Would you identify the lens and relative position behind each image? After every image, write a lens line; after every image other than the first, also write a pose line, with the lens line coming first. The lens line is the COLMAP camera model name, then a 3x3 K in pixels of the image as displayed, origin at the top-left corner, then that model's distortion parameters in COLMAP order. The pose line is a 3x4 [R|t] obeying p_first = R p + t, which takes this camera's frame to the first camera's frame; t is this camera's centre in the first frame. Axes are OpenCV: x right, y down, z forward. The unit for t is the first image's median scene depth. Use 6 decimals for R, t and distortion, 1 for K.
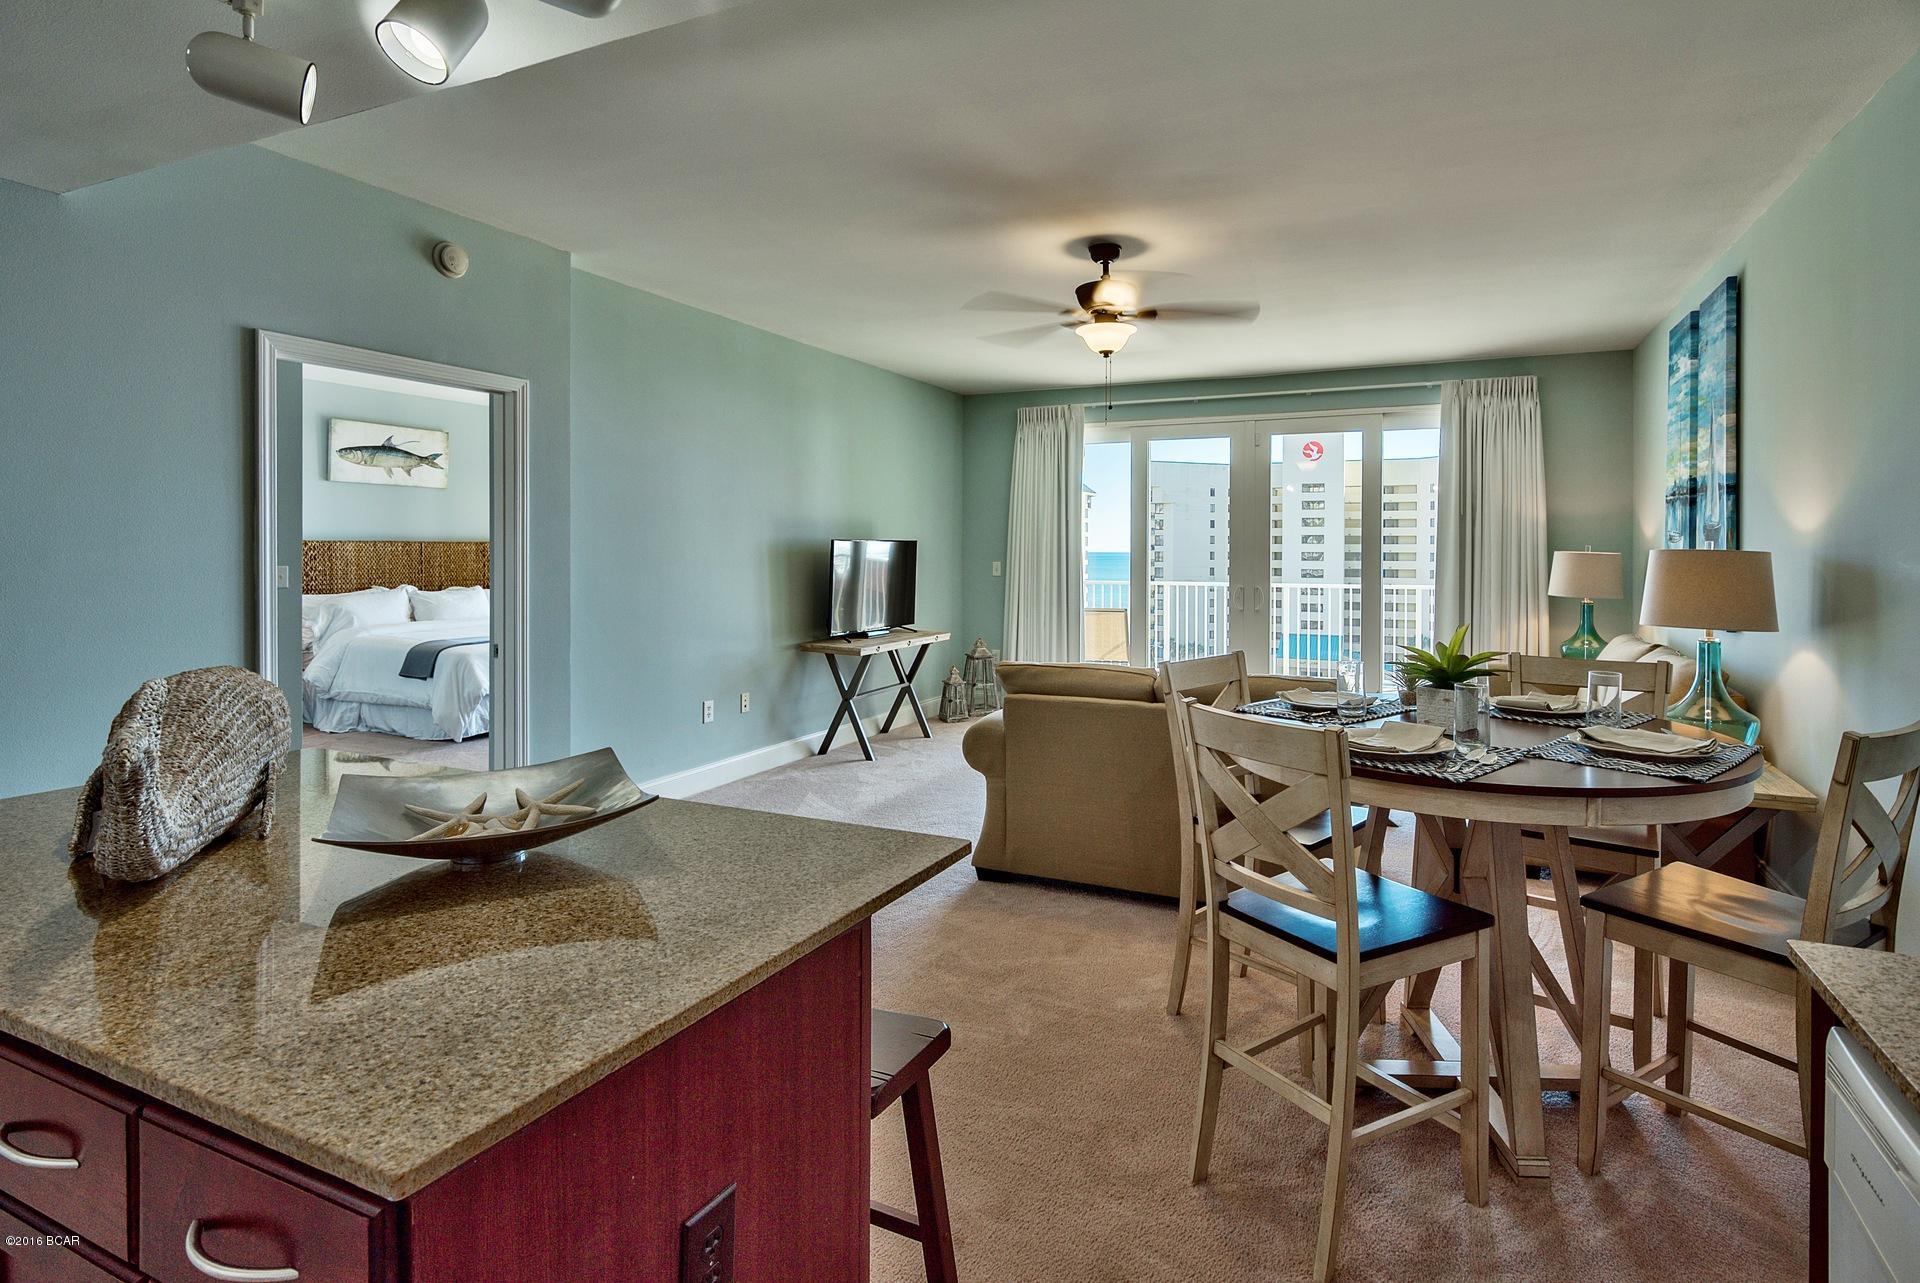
lens RADIAL K [[968.2, 0, 1039.3], [0, 968.2, 557.9], [0, 0, 1]] dist [-0.000290, -0.001712]
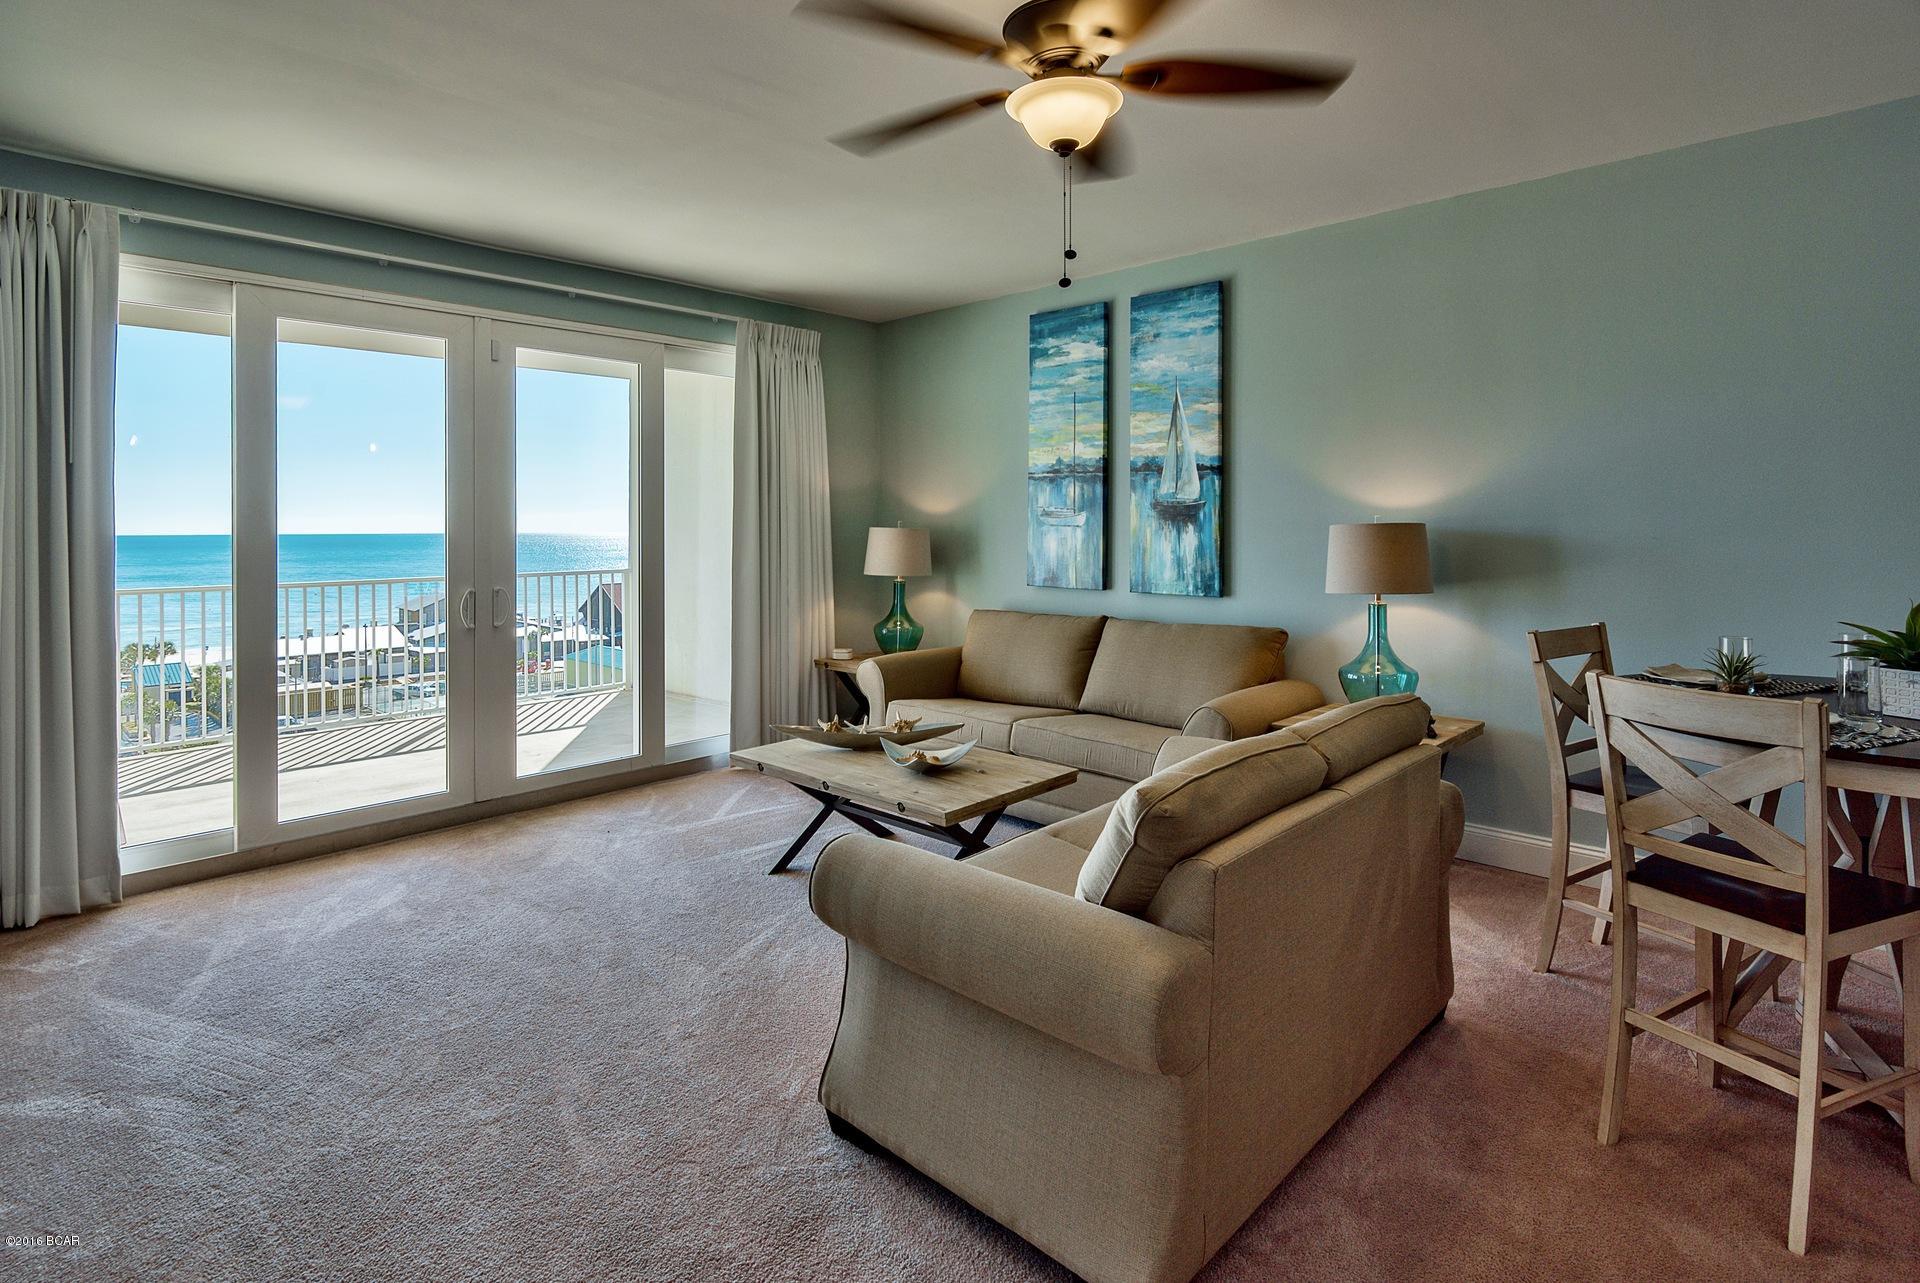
lens RADIAL K [[968.2, 0, 908.7], [0, 968.2, 523.5], [0, 0, 1]] dist [-0.000290, -0.001712]
pose [[0.344456, -0.002192, 0.938800, -0.293479], [0.016267, 0.999861, -0.003634, -0.006577], [-0.938662, 0.016523, 0.344444, 0.595957]]
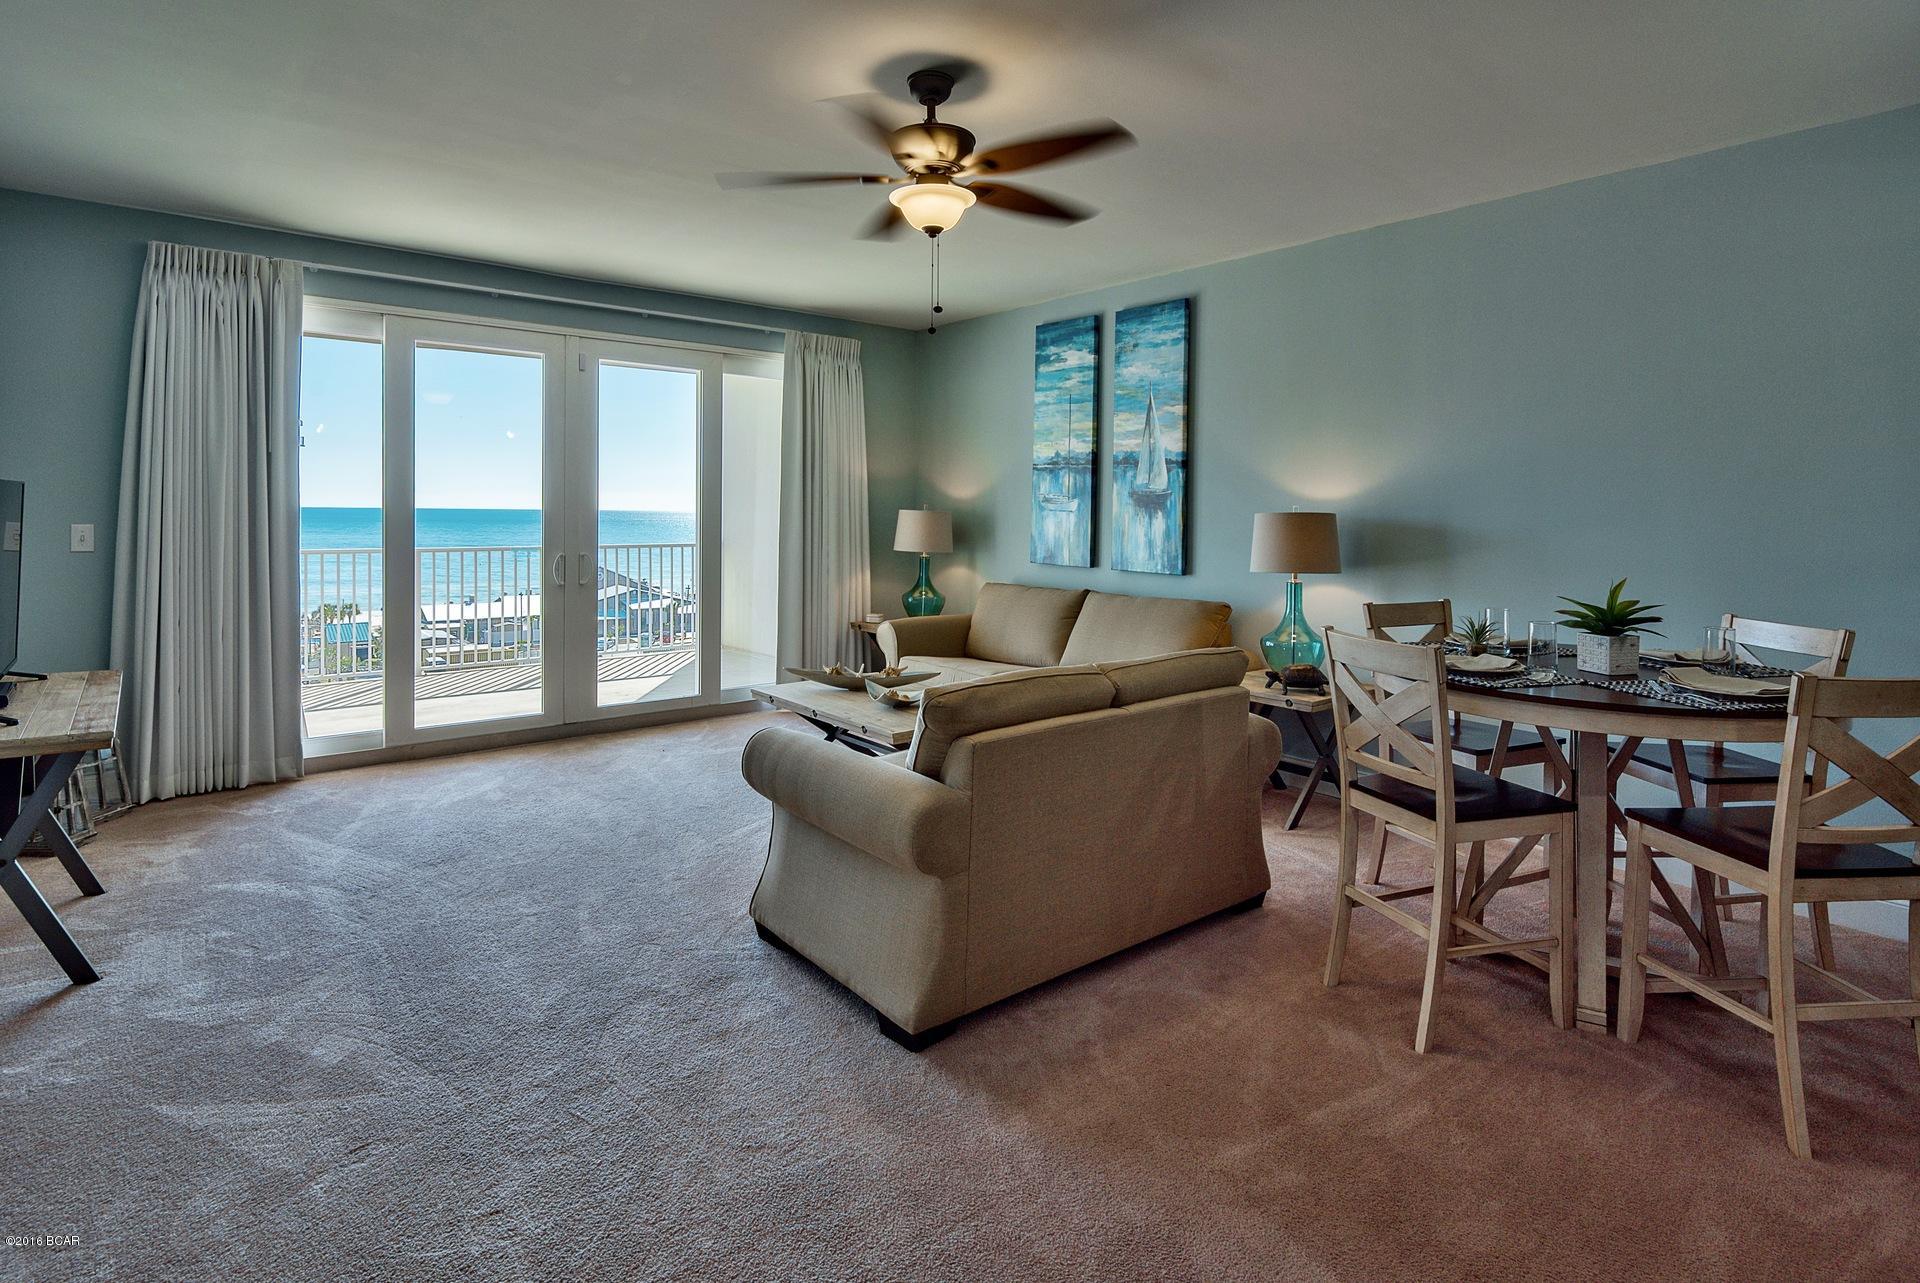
lens RADIAL K [[968.2, 0, 922.7], [0, 968.2, 526.5], [0, 0, 1]] dist [-0.000290, -0.001712]
pose [[0.457559, -0.014447, 0.889062, -0.371847], [0.000175, 0.999869, 0.016157, -0.005505], [-0.889179, -0.007237, 0.457502, 0.448890]]
